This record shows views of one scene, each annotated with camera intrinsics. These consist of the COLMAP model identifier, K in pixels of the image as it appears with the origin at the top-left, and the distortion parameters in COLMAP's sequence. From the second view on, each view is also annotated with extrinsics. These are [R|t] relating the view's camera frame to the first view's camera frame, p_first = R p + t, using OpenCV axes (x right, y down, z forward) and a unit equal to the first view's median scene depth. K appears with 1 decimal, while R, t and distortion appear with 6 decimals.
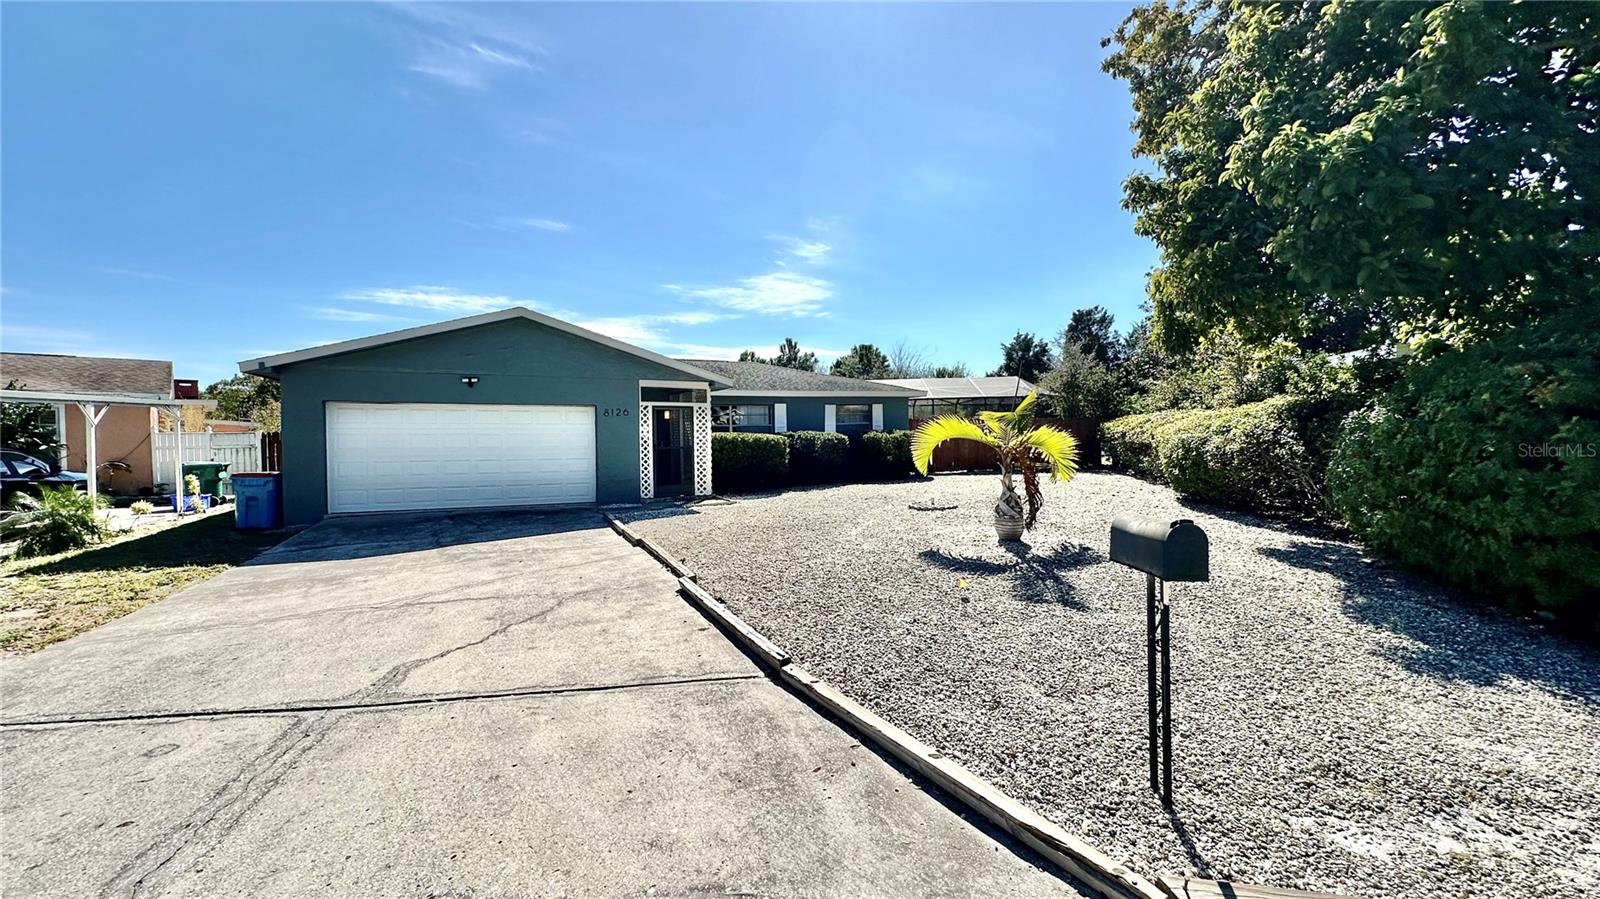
lens RADIAL K [[640.8, 0, 799.8], [0, 640.8, 430.1], [0, 0, 1]] dist [0.000067, -0.000127]
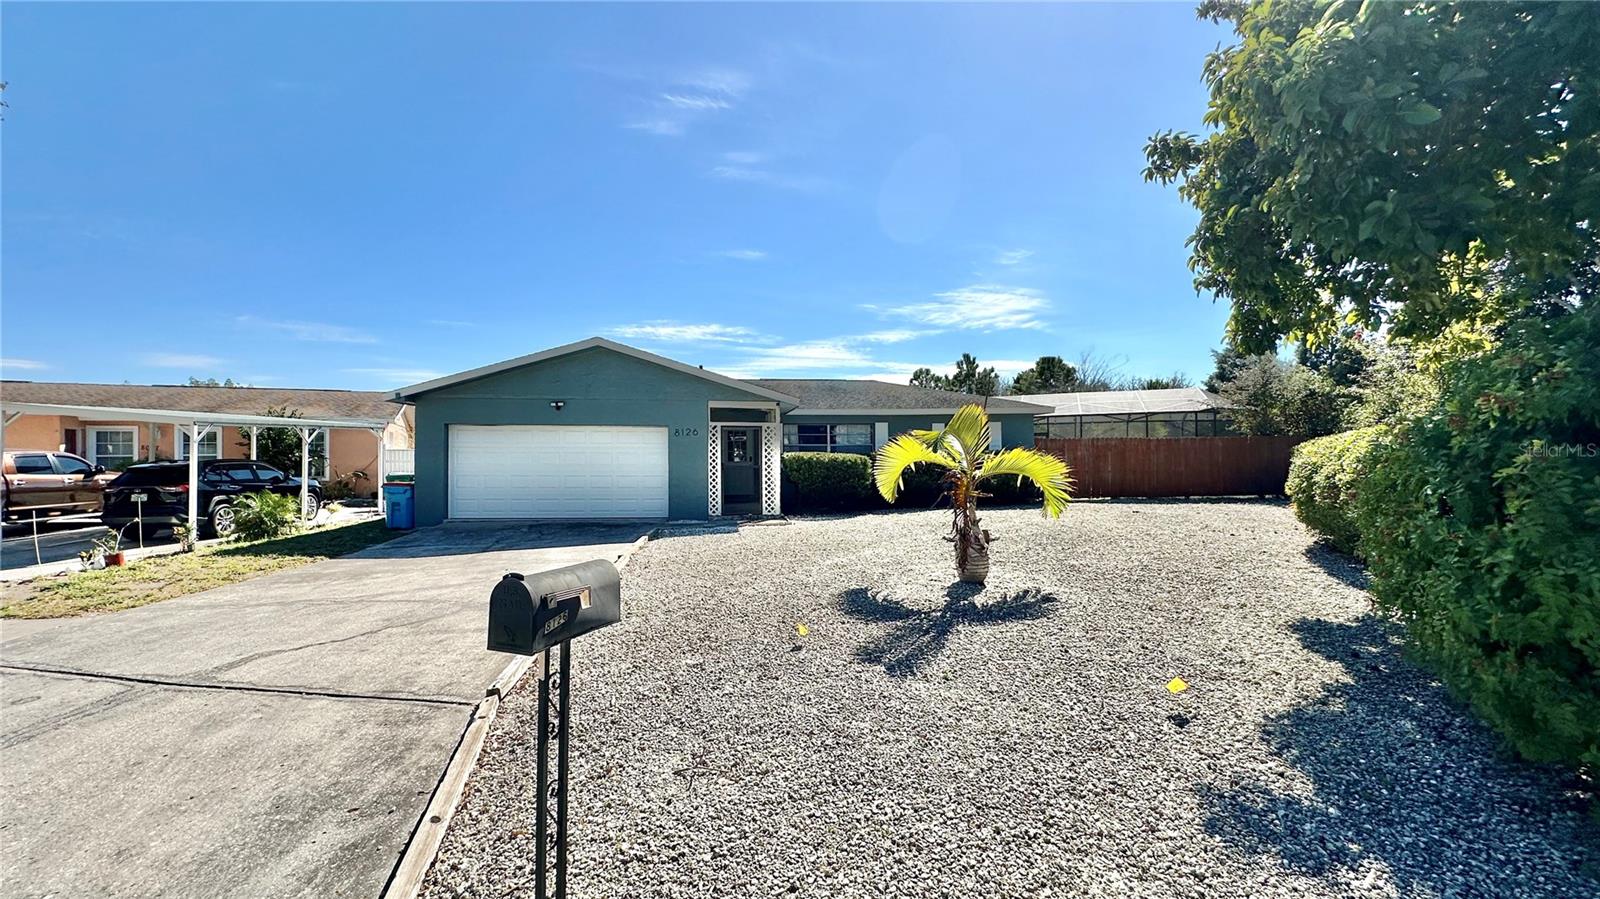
lens RADIAL K [[645.7, 0, 800.0], [0, 645.7, 449.5], [0, 0, 1]] dist [0.001518, 0.000022]
pose [[0.948714, 0.005710, -0.316084, 0.209845], [-0.005246, 0.999984, 0.002318, -0.003015], [0.316092, -0.000541, 0.948728, 0.055077]]
